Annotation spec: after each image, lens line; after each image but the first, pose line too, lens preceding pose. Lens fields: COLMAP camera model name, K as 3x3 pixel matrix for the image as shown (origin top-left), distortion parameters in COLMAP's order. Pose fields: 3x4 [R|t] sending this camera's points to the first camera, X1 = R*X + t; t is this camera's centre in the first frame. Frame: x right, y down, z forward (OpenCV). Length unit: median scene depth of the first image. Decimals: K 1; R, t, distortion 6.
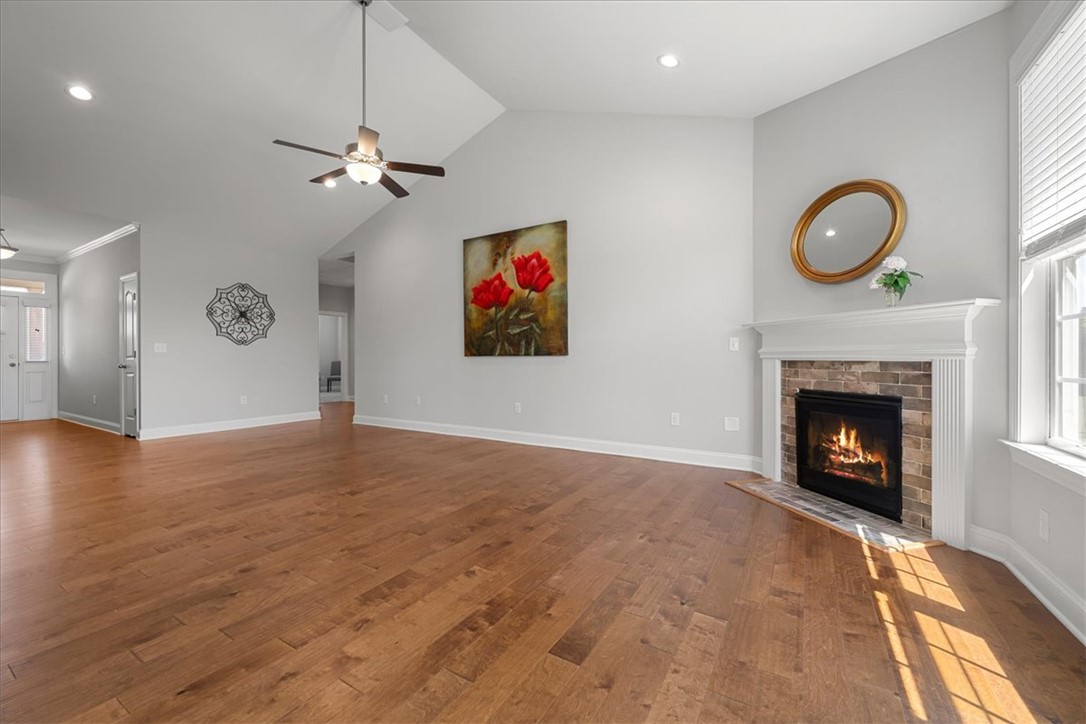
lens RADIAL K [[434.1, 0, 542.4], [0, 434.1, 362.5], [0, 0, 1]] dist [-0.000306, 0.000172]
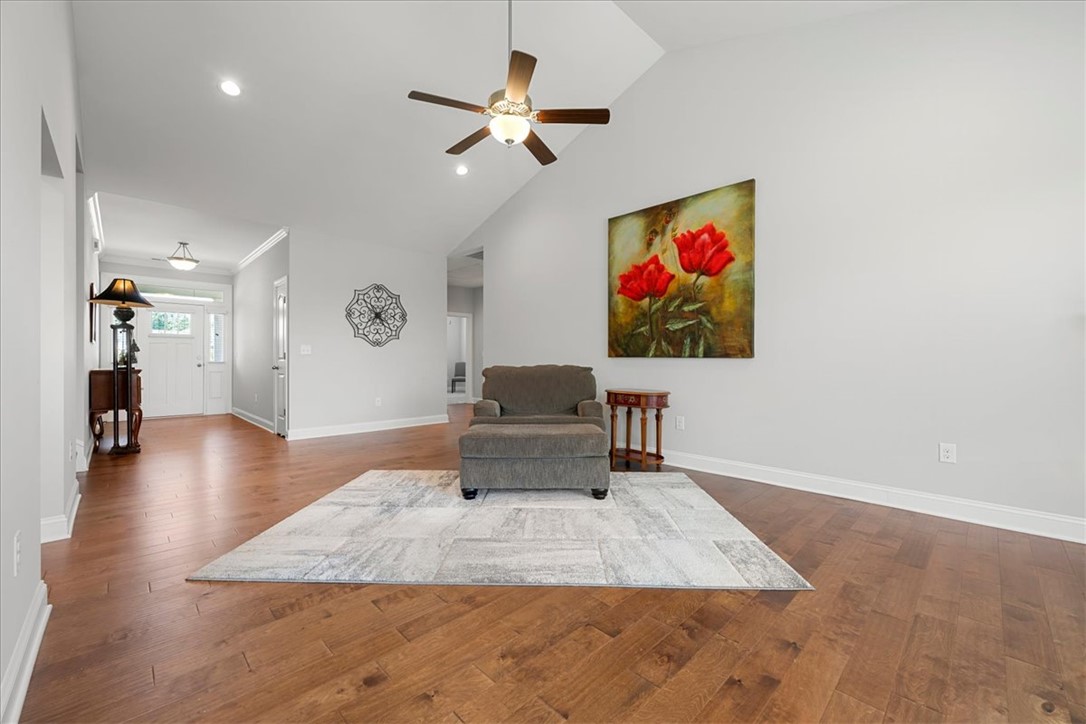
lens RADIAL K [[434.1, 0, 541.1], [0, 434.1, 362.3], [0, 0, 1]] dist [-0.000306, 0.000172]
pose [[0.969354, 0.003080, -0.245649, -0.112693], [-0.004064, 0.999986, -0.003497, -0.002898], [0.245635, 0.004388, 0.969353, 0.173019]]
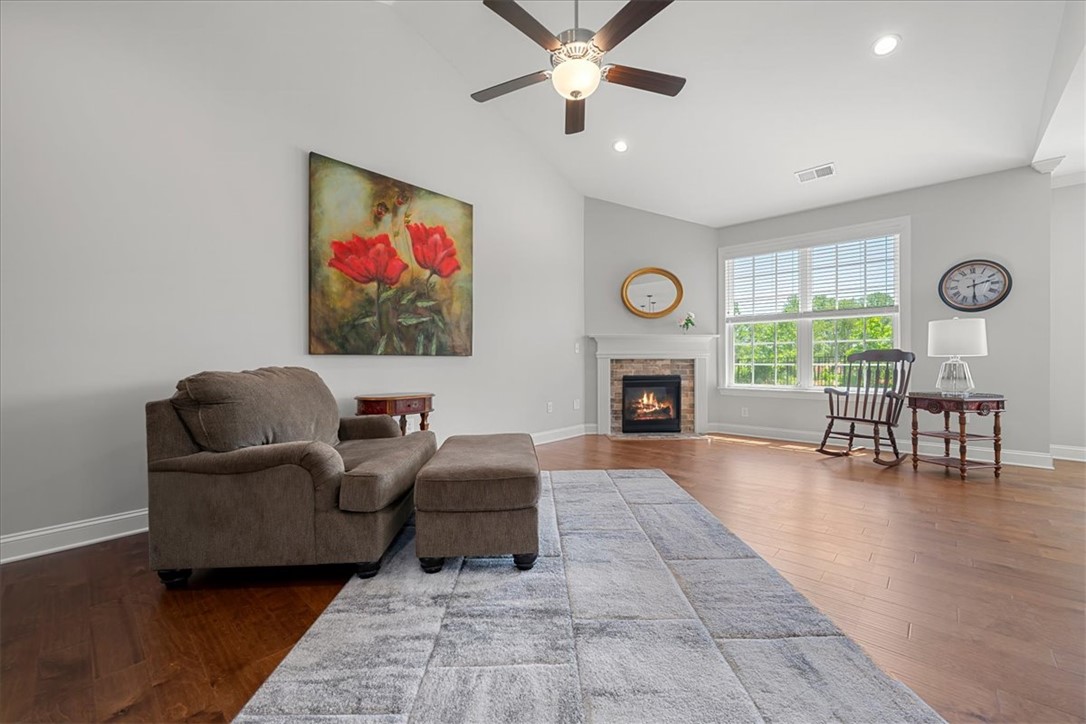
lens RADIAL K [[434.1, 0, 545.3], [0, 434.1, 360.5], [0, 0, 1]] dist [-0.000306, 0.000172]
pose [[0.185792, -0.005320, 0.982575, -0.773360], [0.013548, 0.999904, 0.002852, -0.005313], [-0.982496, 0.012782, 0.185846, 0.663763]]
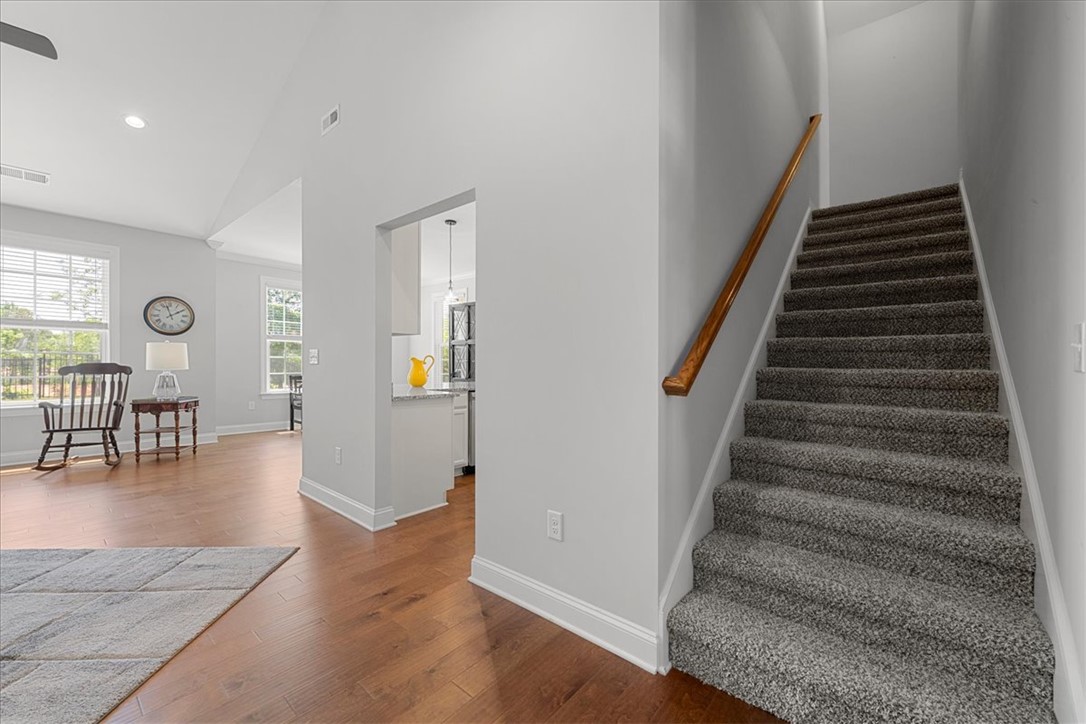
lens RADIAL K [[434.1, 0, 537.7], [0, 434.1, 362.1], [0, 0, 1]] dist [-0.000306, 0.000172]
pose [[-0.988472, -0.009846, 0.151080, -0.898324], [-0.008943, 0.999938, 0.006654, -0.033851], [-0.151137, 0.005226, -0.988499, 0.964539]]
